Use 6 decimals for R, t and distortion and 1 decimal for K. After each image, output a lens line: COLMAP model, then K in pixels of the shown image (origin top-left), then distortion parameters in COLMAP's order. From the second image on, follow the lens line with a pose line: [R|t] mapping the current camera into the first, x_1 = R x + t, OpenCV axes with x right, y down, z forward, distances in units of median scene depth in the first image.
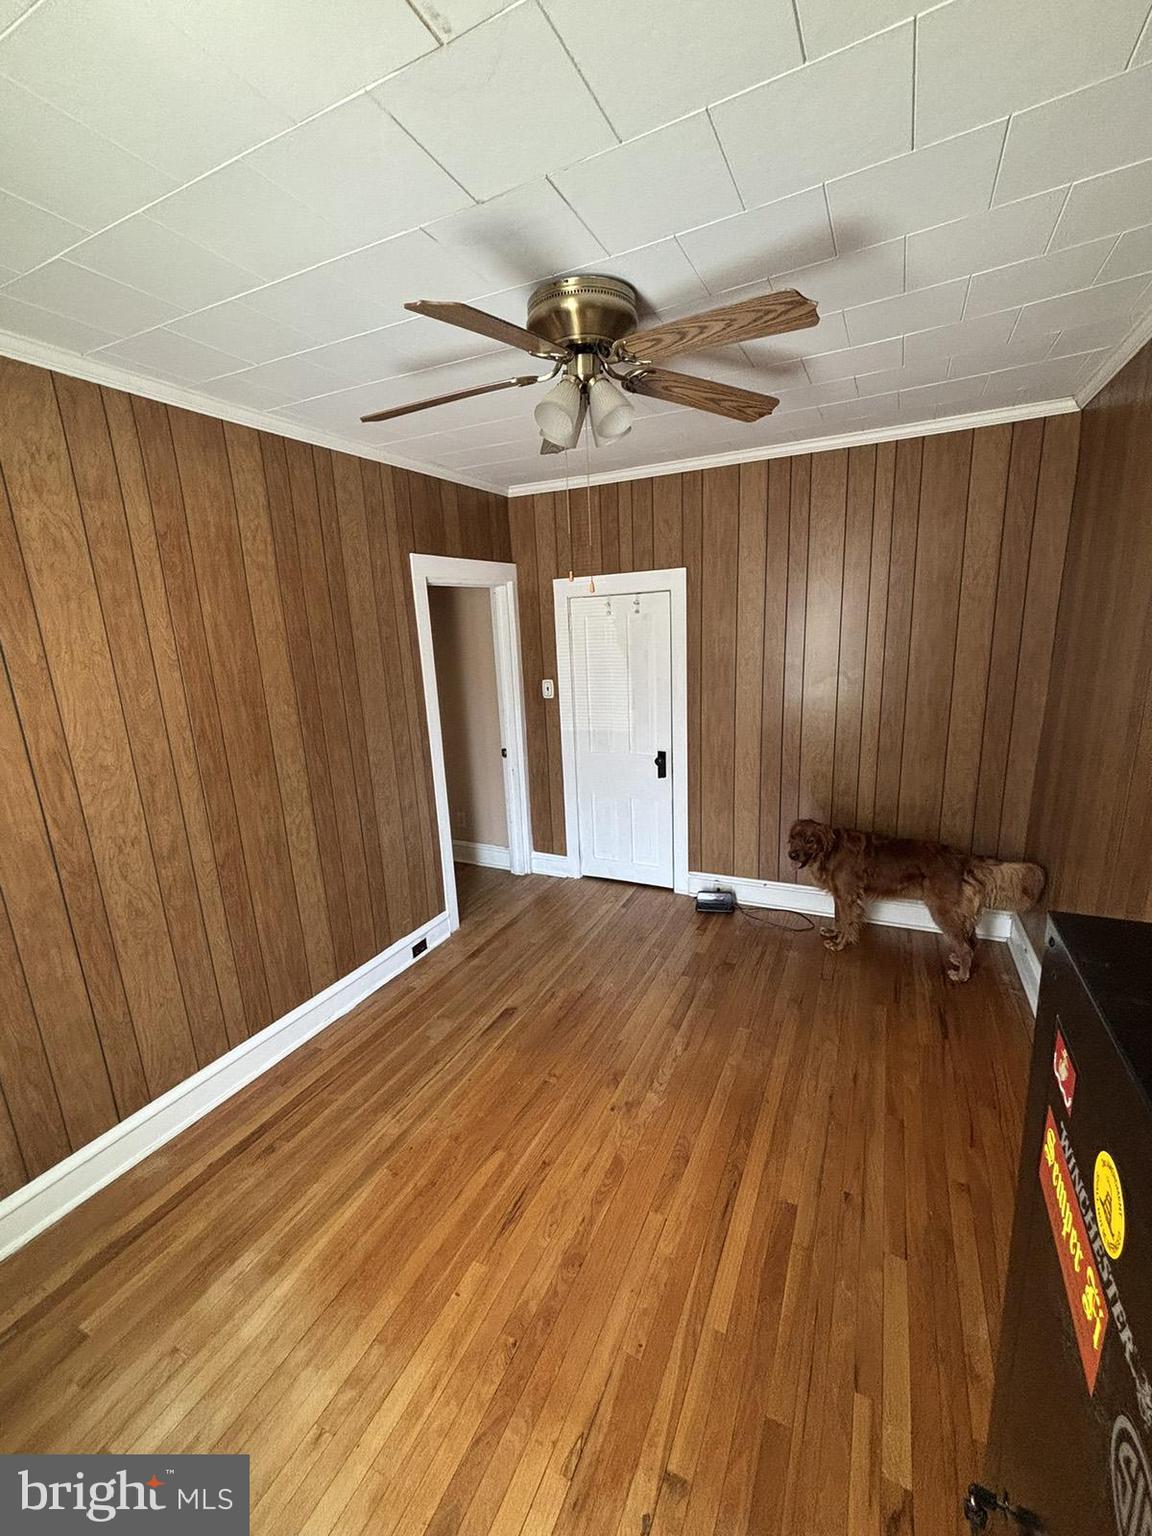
lens RADIAL K [[623.3, 0, 577.4], [0, 623.3, 767.9], [0, 0, 1]] dist [-0.000528, -0.000035]
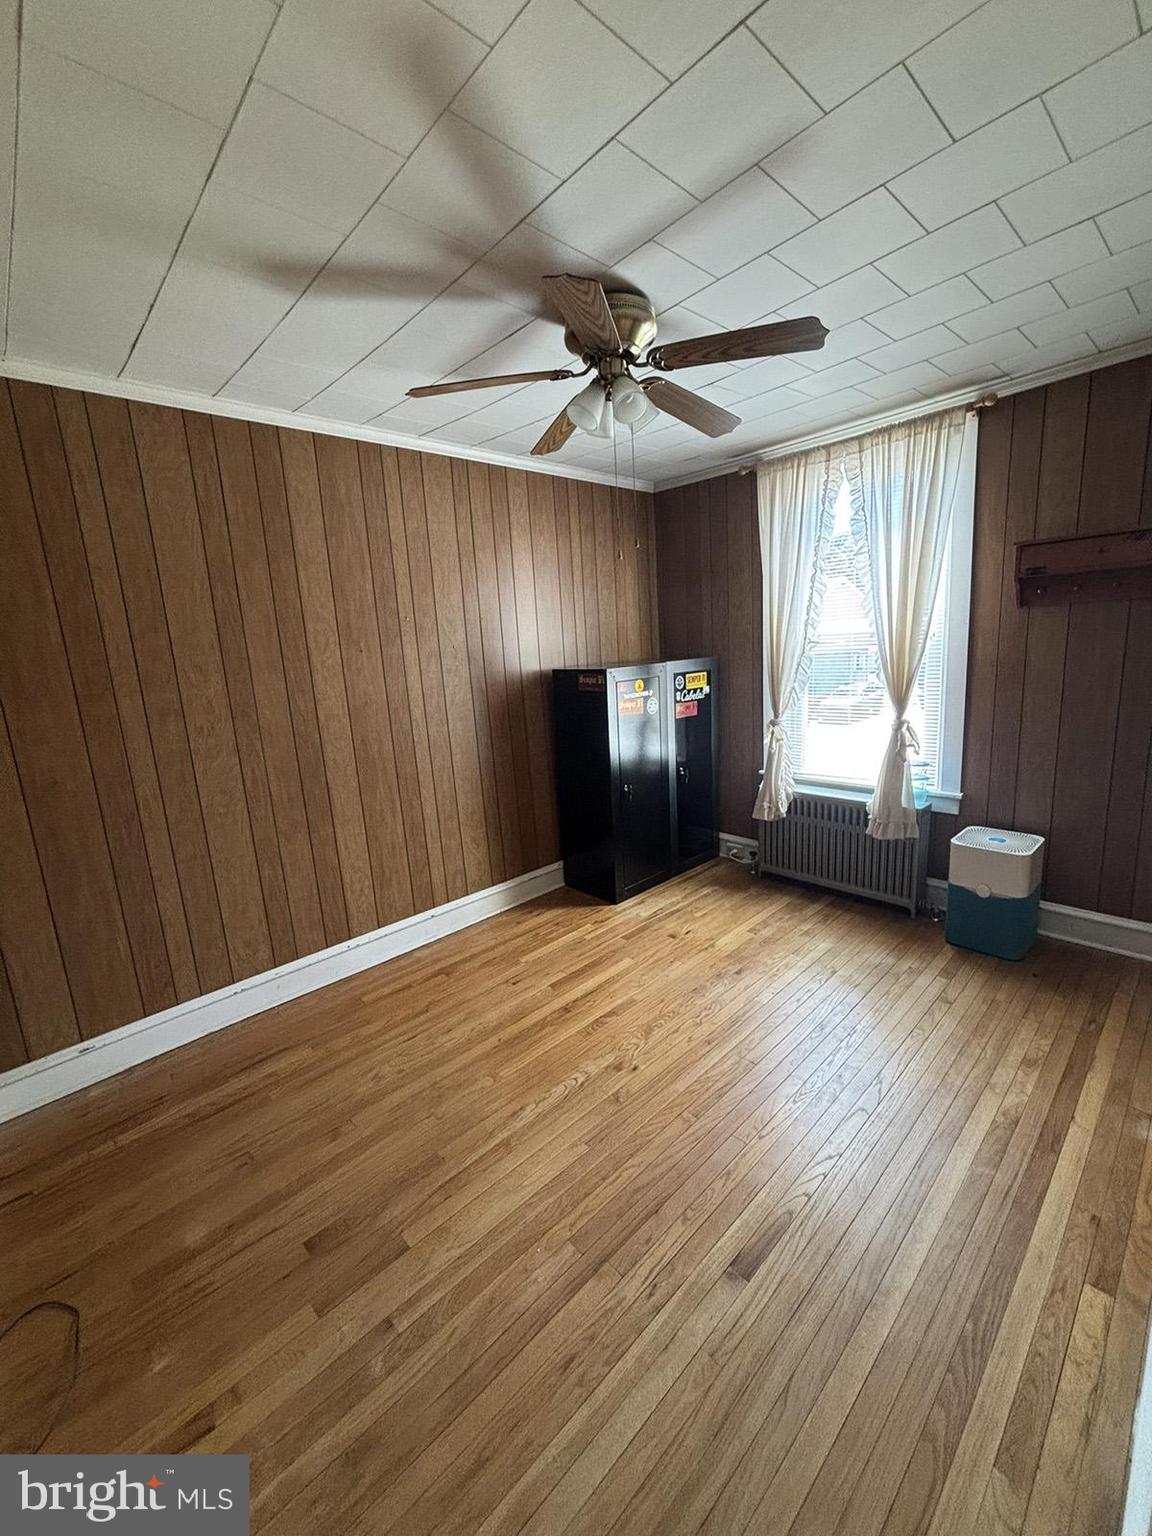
lens RADIAL K [[623.3, 0, 573.2], [0, 623.3, 766.4], [0, 0, 1]] dist [-0.000528, -0.000035]
pose [[-0.929554, 0.033059, 0.367201, -0.236880], [0.183340, 0.905543, 0.382593, -0.302097], [-0.319868, 0.422964, -0.847812, 1.663794]]
